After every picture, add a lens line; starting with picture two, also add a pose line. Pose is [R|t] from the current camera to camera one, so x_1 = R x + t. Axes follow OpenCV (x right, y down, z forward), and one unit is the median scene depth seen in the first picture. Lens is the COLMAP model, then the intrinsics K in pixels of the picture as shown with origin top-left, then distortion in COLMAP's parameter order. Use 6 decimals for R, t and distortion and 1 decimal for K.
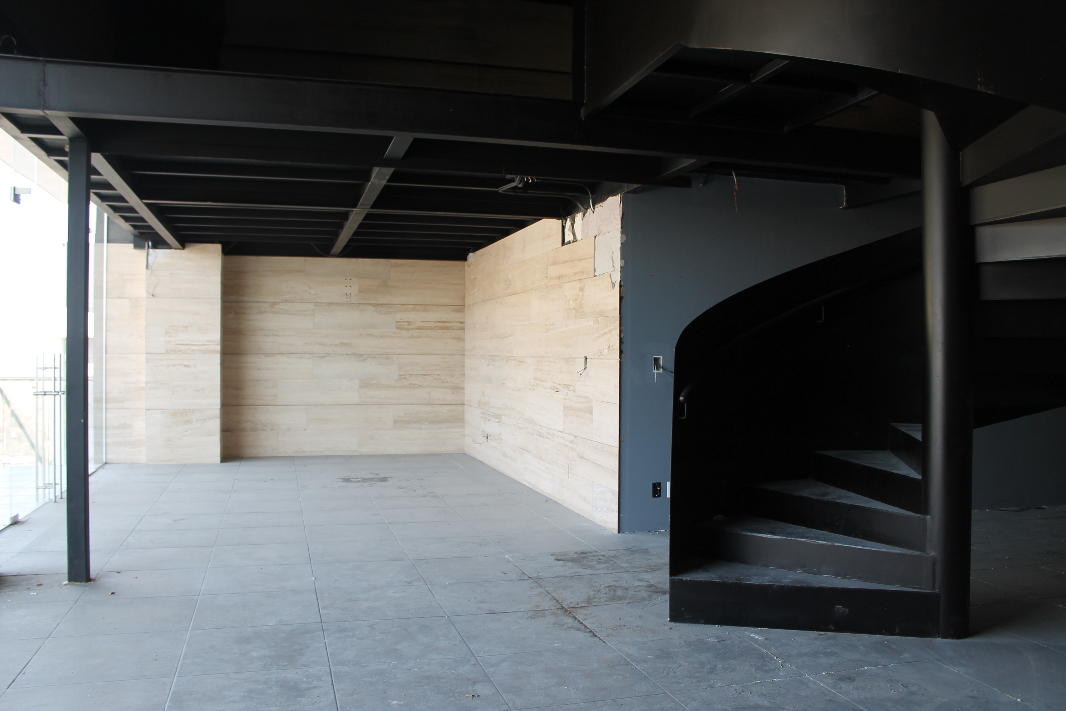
lens RADIAL K [[894.8, 0, 535.4], [0, 894.8, 355.7], [0, 0, 1]] dist [-0.157480, 0.134187]
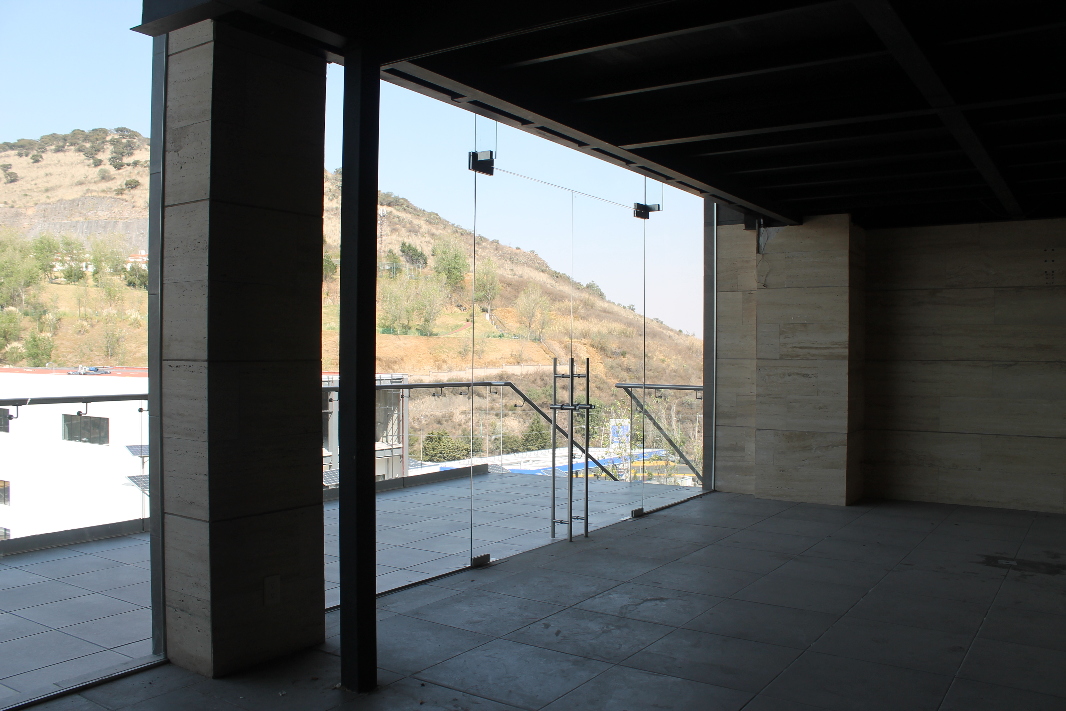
lens RADIAL K [[894.8, 0, 533.6], [0, 894.8, 354.5], [0, 0, 1]] dist [-0.157480, 0.134187]
pose [[0.635226, 0.002235, -0.772323, 0.048834], [-0.008159, 0.999959, -0.003817, -0.001876], [0.772284, 0.008726, 0.635218, 0.321409]]
